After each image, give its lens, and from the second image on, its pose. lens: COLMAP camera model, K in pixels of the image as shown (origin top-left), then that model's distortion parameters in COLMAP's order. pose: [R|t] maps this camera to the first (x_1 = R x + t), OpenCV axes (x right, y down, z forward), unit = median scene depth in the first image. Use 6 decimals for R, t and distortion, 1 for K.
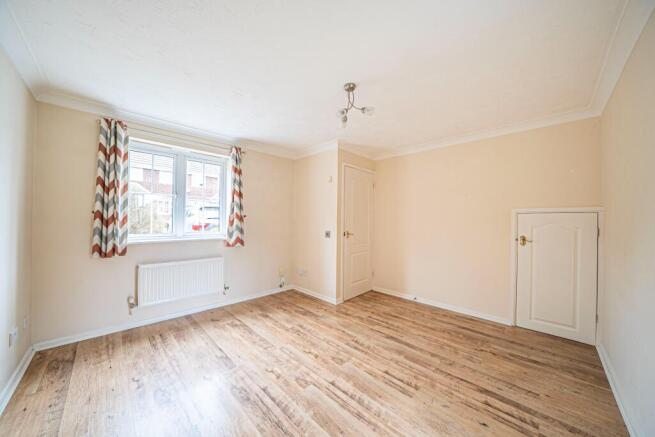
lens RADIAL K [[226.7, 0, 325.5], [0, 226.7, 220.0], [0, 0, 1]] dist [-0.012066, -0.000141]
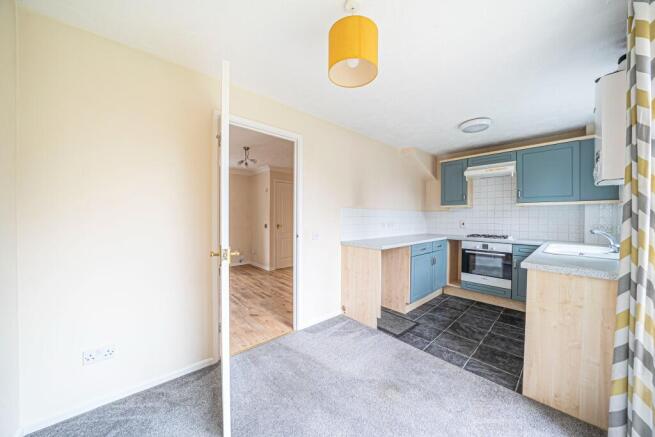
lens RADIAL K [[226.7, 0, 326.0], [0, 226.7, 218.5], [0, 0, 1]] dist [-0.012066, -0.000141]
pose [[0.998686, -0.003022, -0.051166, 0.695805], [0.003351, 0.999974, 0.006346, 0.006193], [0.051146, -0.006510, 0.998670, -0.719367]]
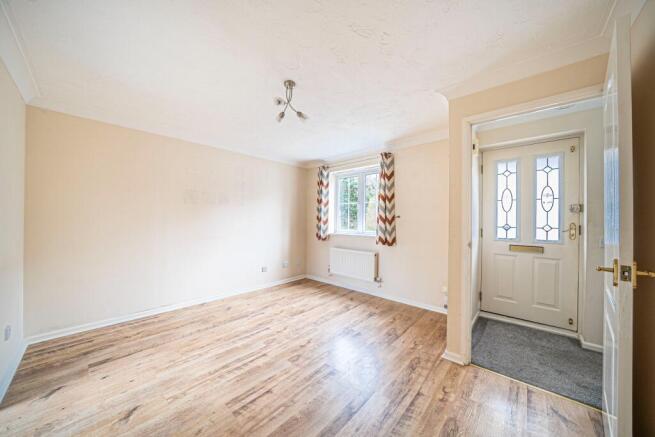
lens RADIAL K [[226.7, 0, 325.9], [0, 226.7, 221.0], [0, 0, 1]] dist [-0.012066, -0.000141]
pose [[0.045180, -0.006941, -0.998955, 0.862422], [-0.004894, 0.999962, -0.007169, 0.013185], [0.998967, 0.005213, 0.045144, 0.876062]]
